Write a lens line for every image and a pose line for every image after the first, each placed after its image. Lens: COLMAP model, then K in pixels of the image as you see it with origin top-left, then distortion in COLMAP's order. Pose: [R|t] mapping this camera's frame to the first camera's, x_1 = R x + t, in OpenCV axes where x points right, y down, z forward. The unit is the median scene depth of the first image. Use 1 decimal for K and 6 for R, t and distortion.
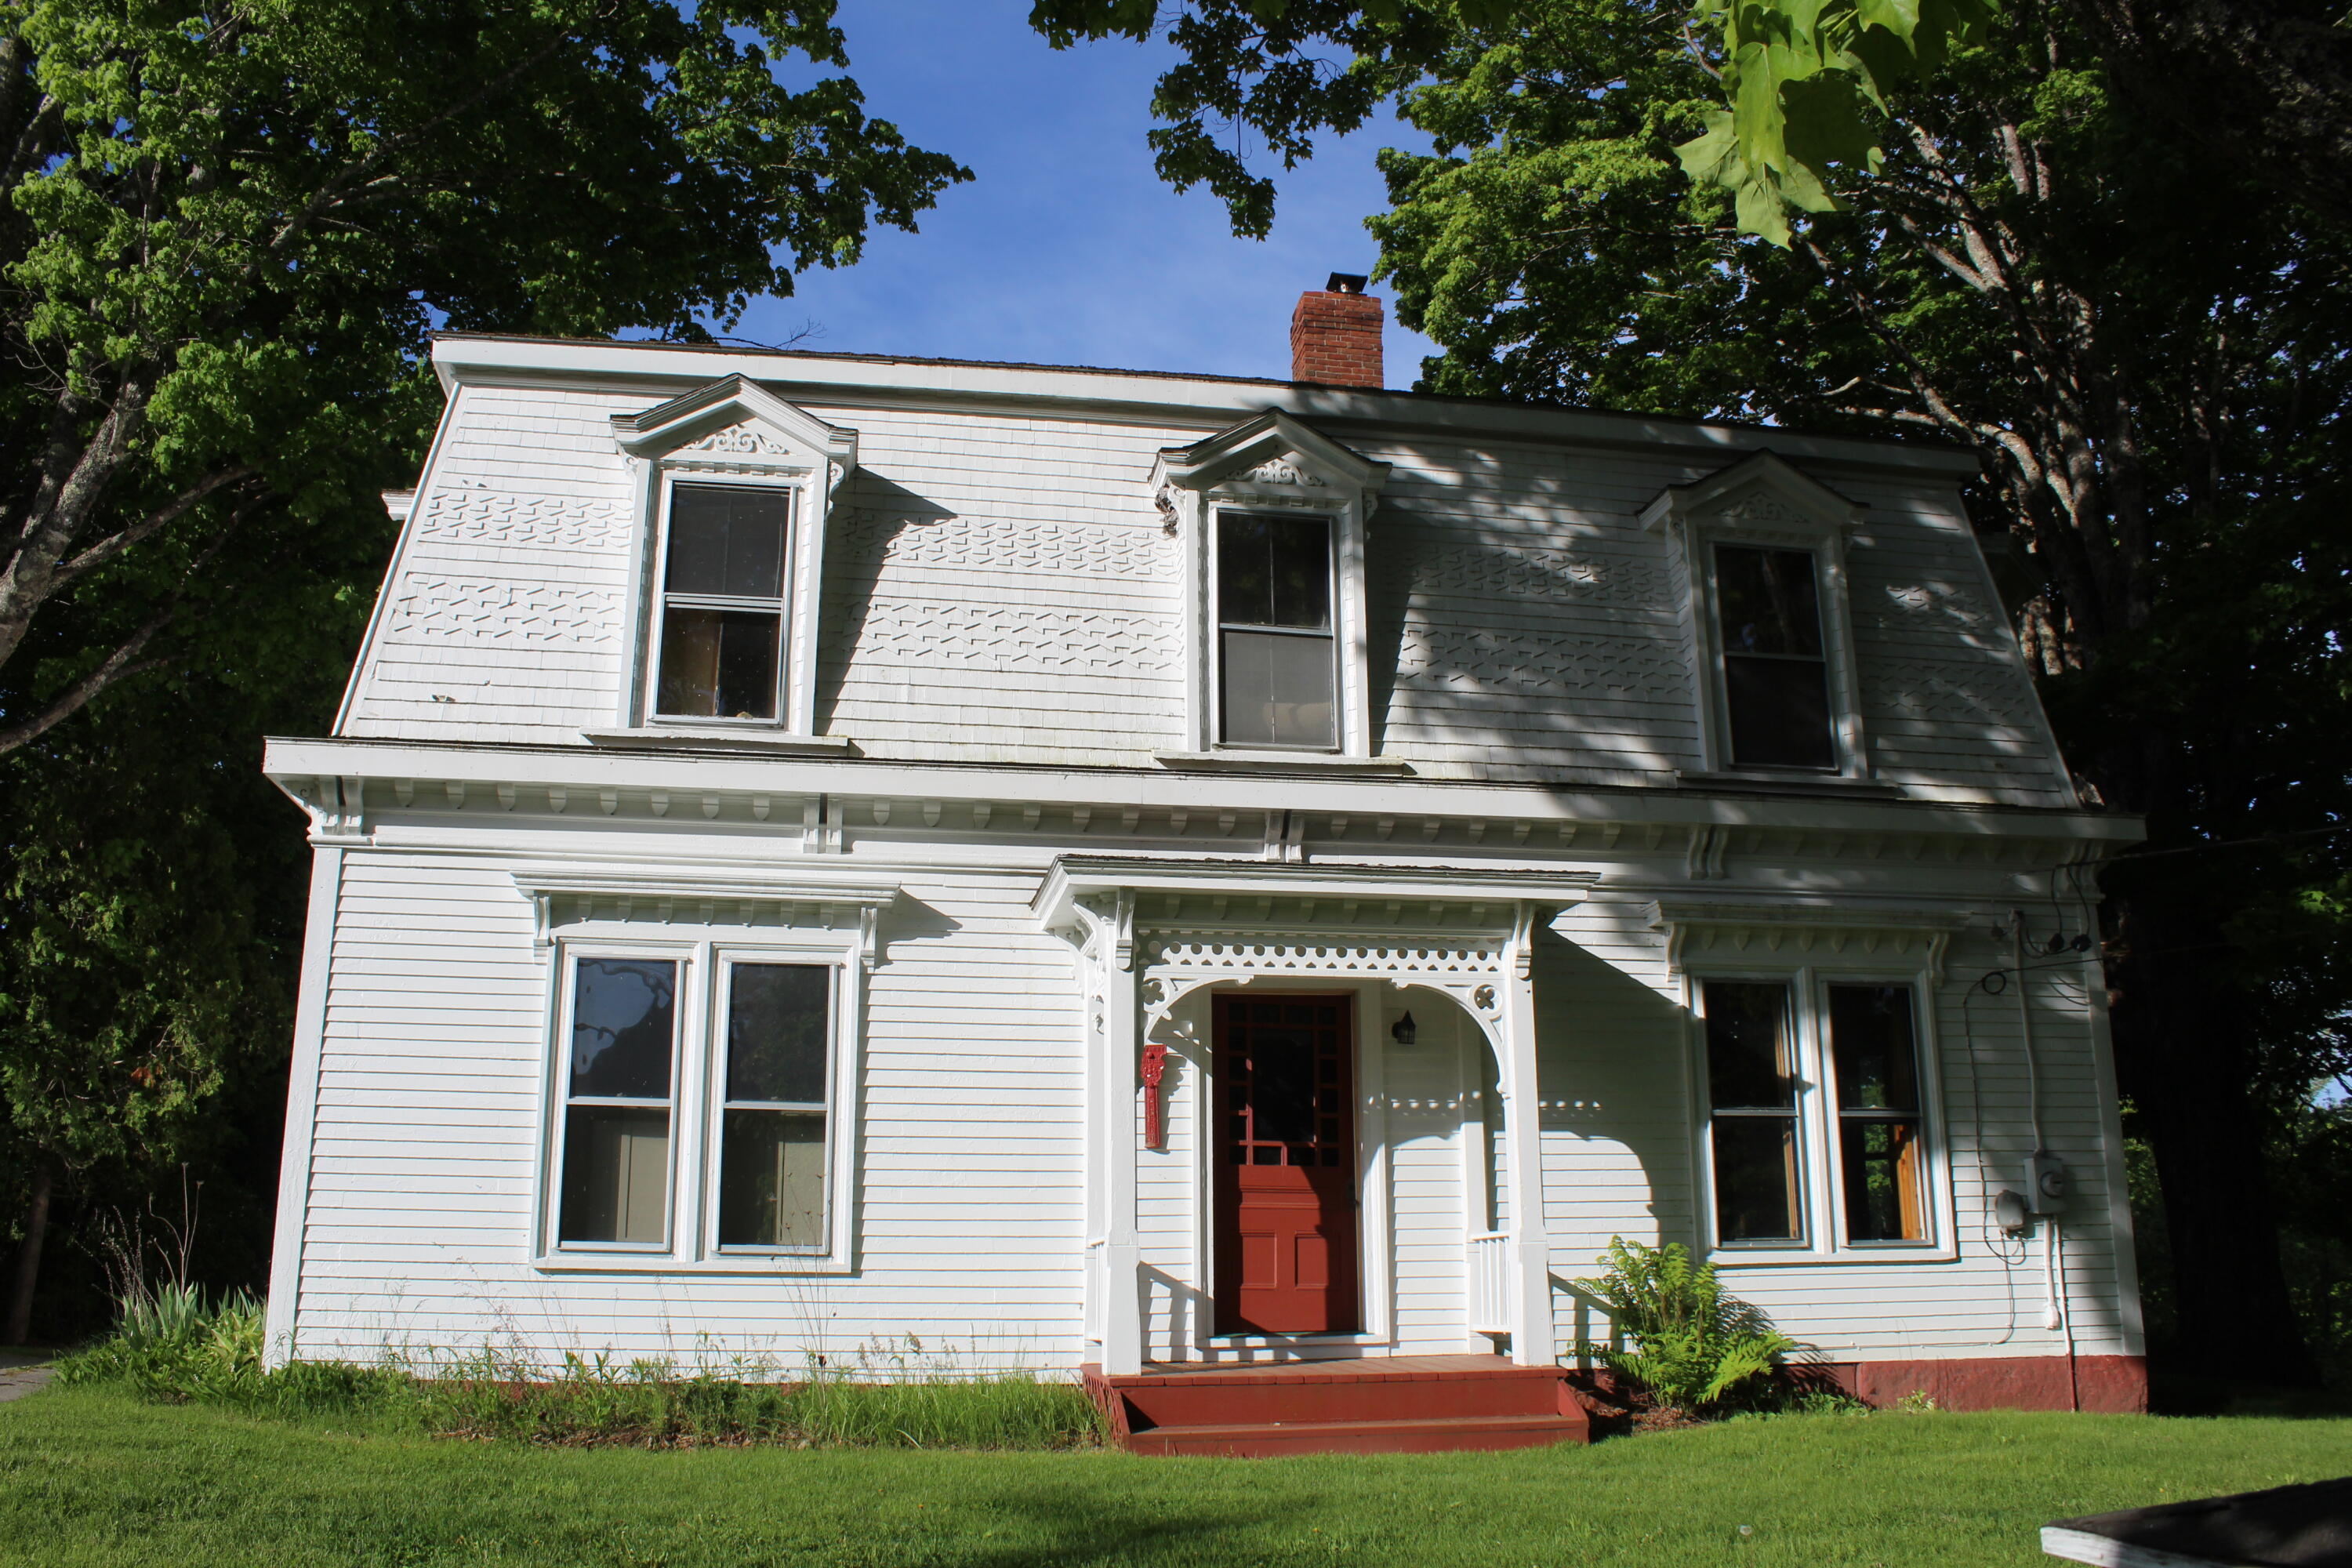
lens RADIAL K [[1918.5, 0, 1142.9], [0, 1918.5, 799.6], [0, 0, 1]] dist [-0.165489, 0.145148]
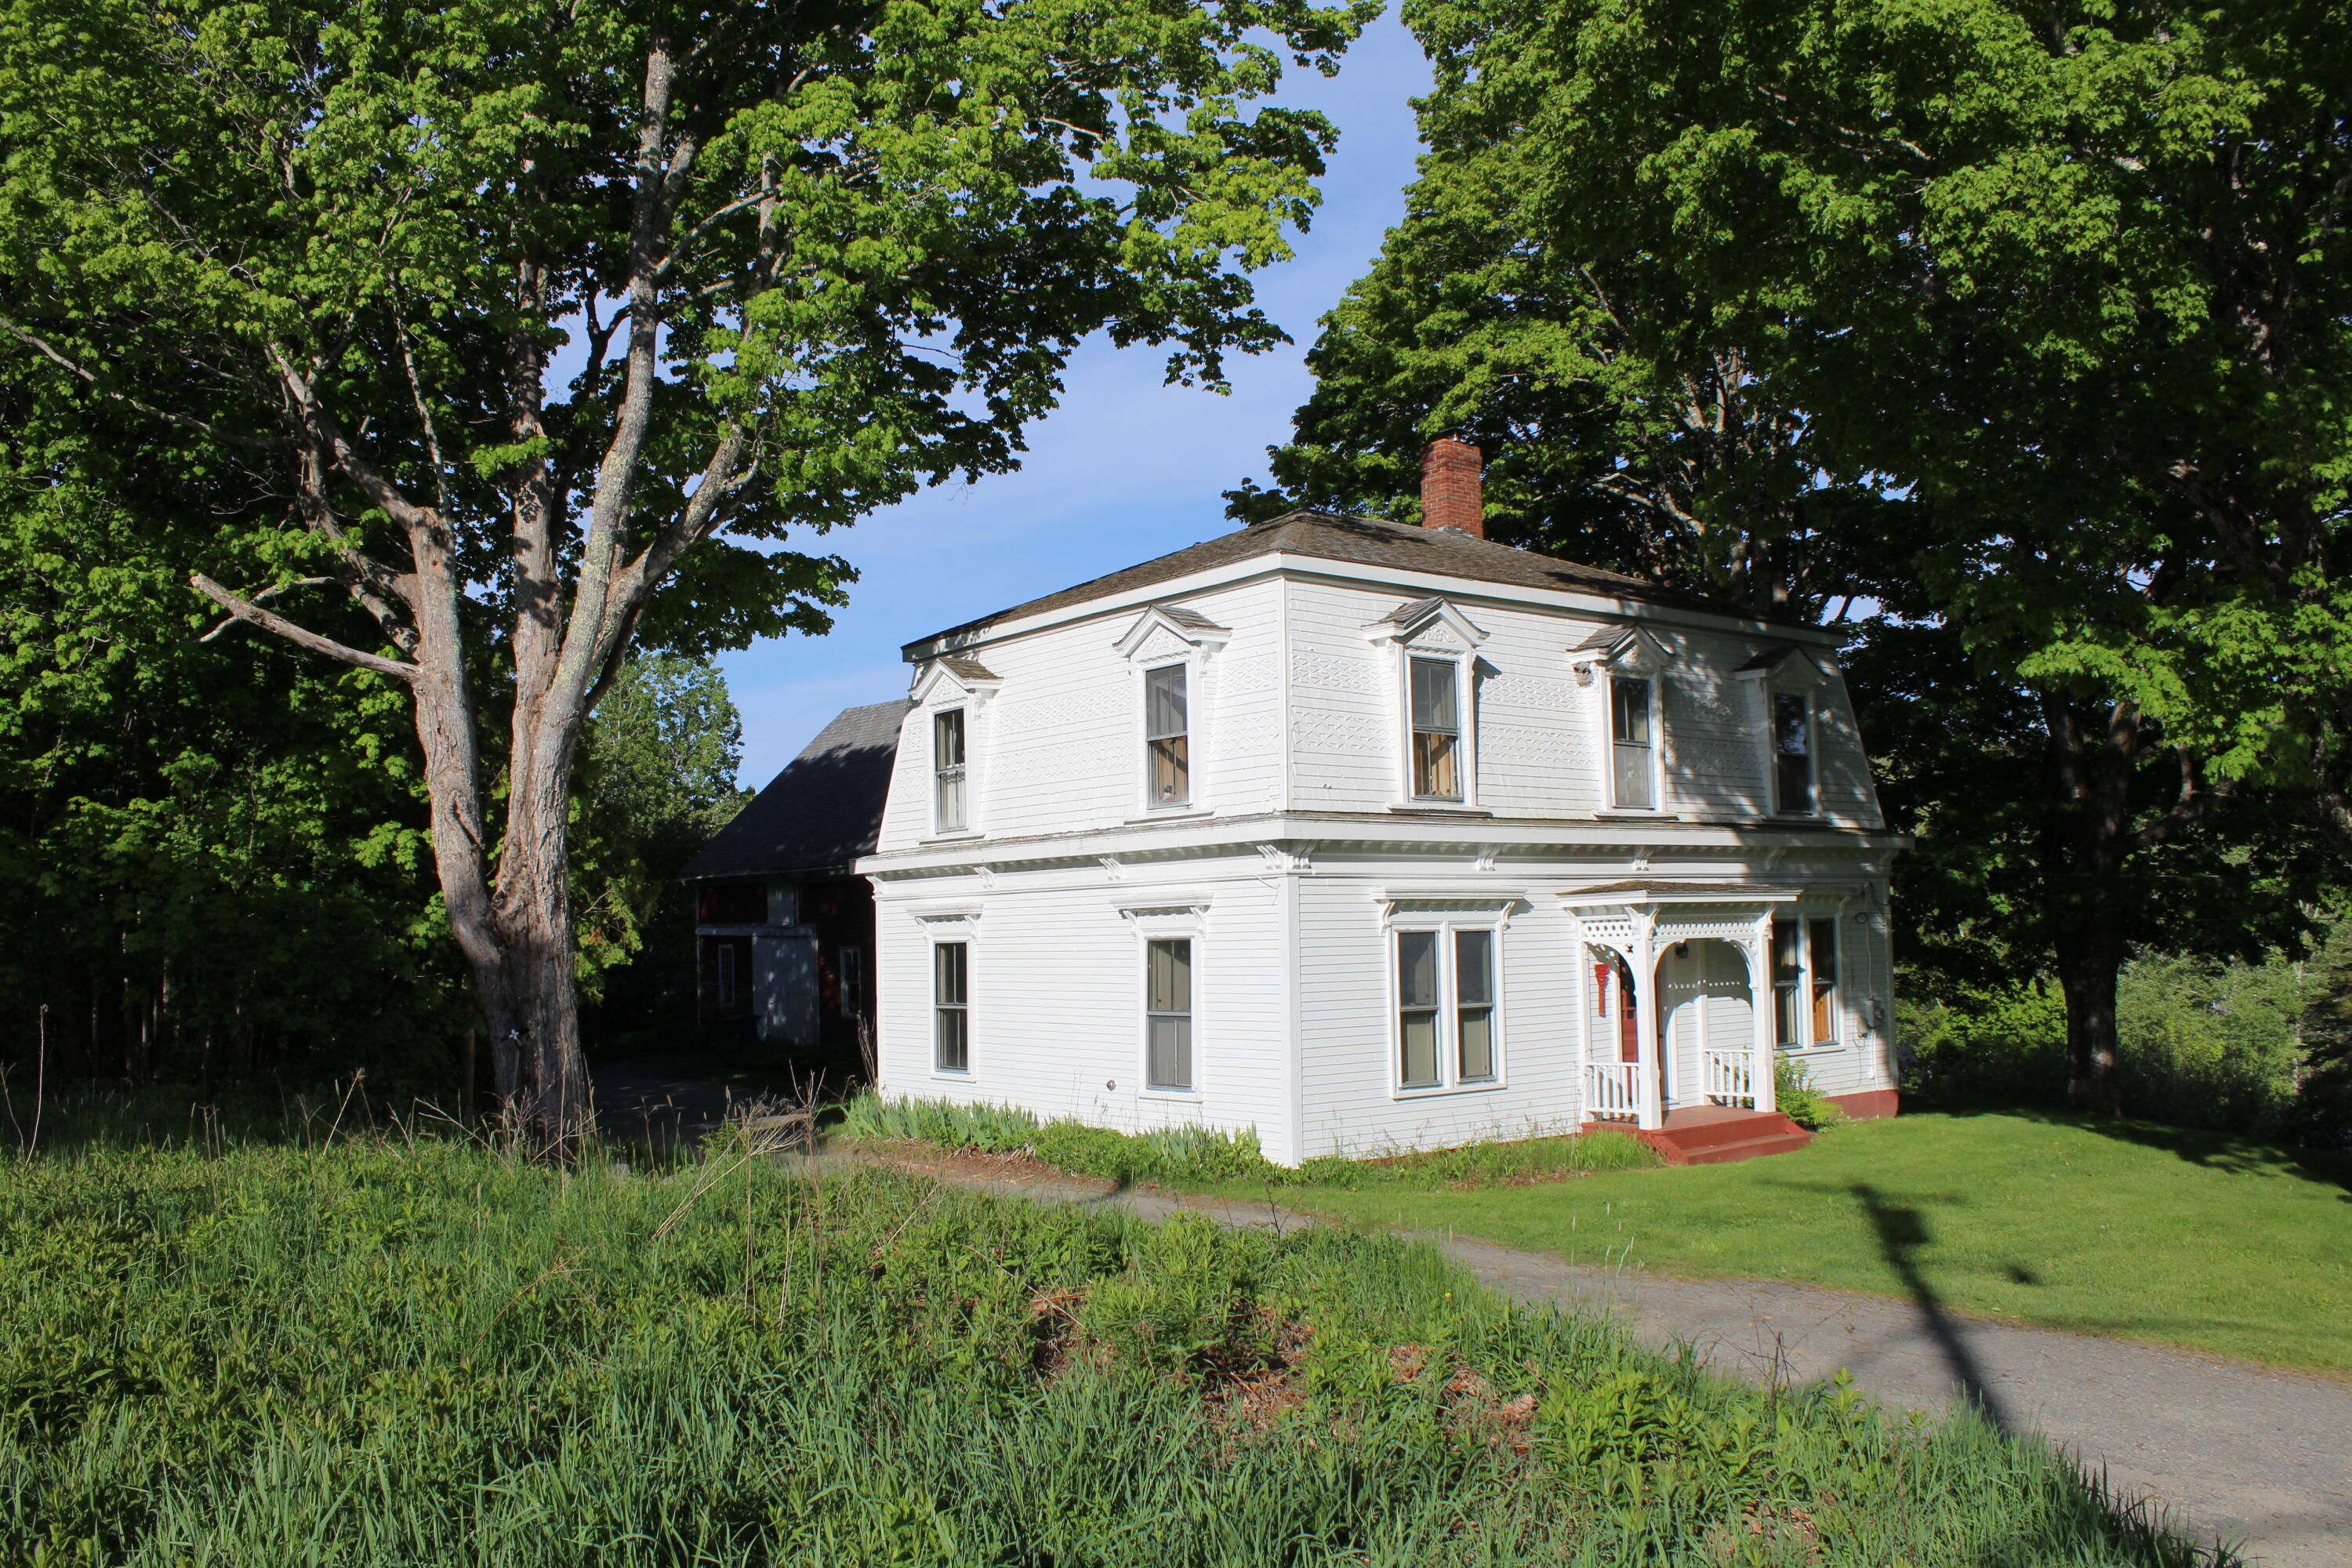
lens RADIAL K [[1918.5, 0, 1142.9], [0, 1918.5, 799.6], [0, 0, 1]] dist [-0.165489, 0.145148]
pose [[0.883787, 0.018848, 0.467510, -1.288708], [-0.099965, 0.983723, 0.149316, -0.276496], [-0.457086, -0.178699, 0.871286, -0.457703]]
